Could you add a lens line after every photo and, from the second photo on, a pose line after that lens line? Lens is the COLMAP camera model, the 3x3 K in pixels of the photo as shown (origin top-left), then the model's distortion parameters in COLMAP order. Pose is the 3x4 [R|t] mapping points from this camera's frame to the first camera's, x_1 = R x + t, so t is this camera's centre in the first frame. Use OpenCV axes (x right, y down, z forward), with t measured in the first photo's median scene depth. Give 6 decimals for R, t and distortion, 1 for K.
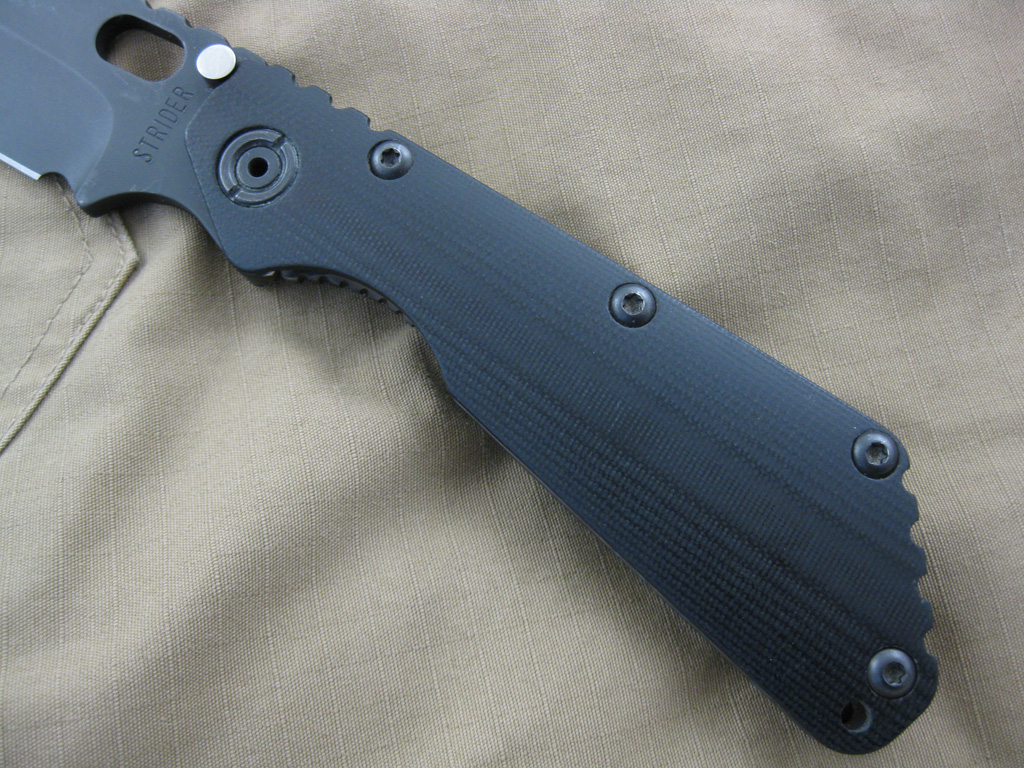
lens RADIAL K [[1040.3, 0, 512.0], [0, 1040.3, 384.0], [0, 0, 1]] dist [-0.146608, 0.072424]
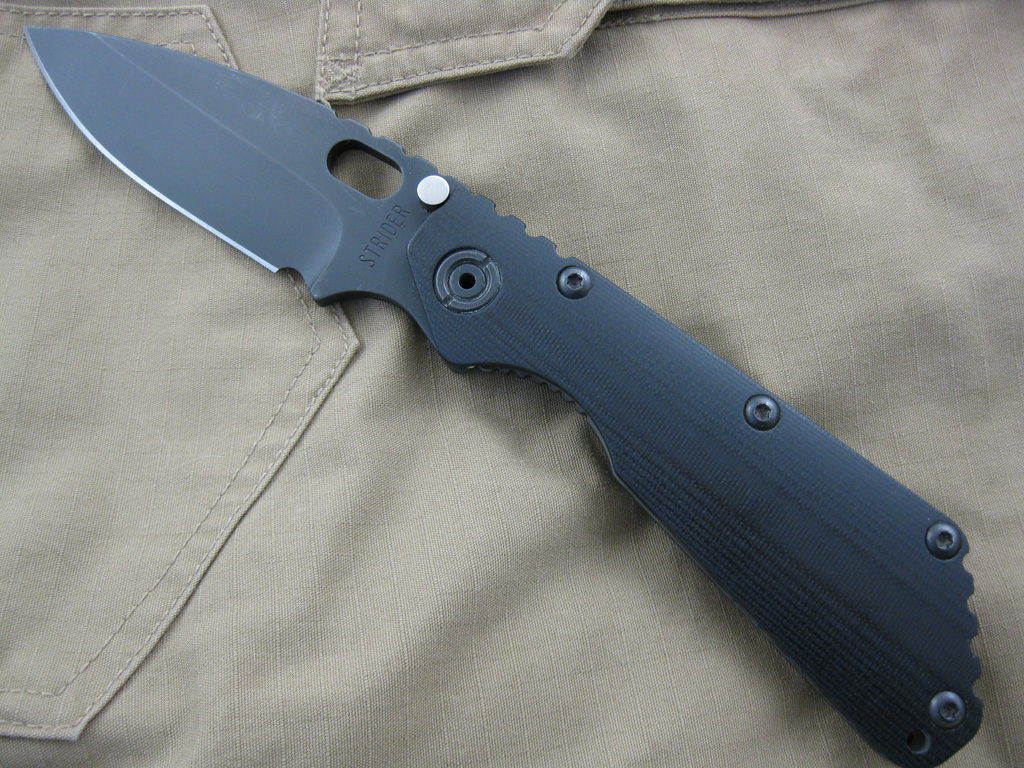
lens RADIAL K [[1040.3, 0, 512.0], [0, 1040.3, 384.0], [0, 0, 1]] dist [-0.146608, 0.072424]
pose [[0.998225, 0.058877, -0.009011, -0.178407], [-0.058897, 0.998262, -0.001963, -0.088631], [0.008880, 0.002490, 0.999957, -0.271529]]
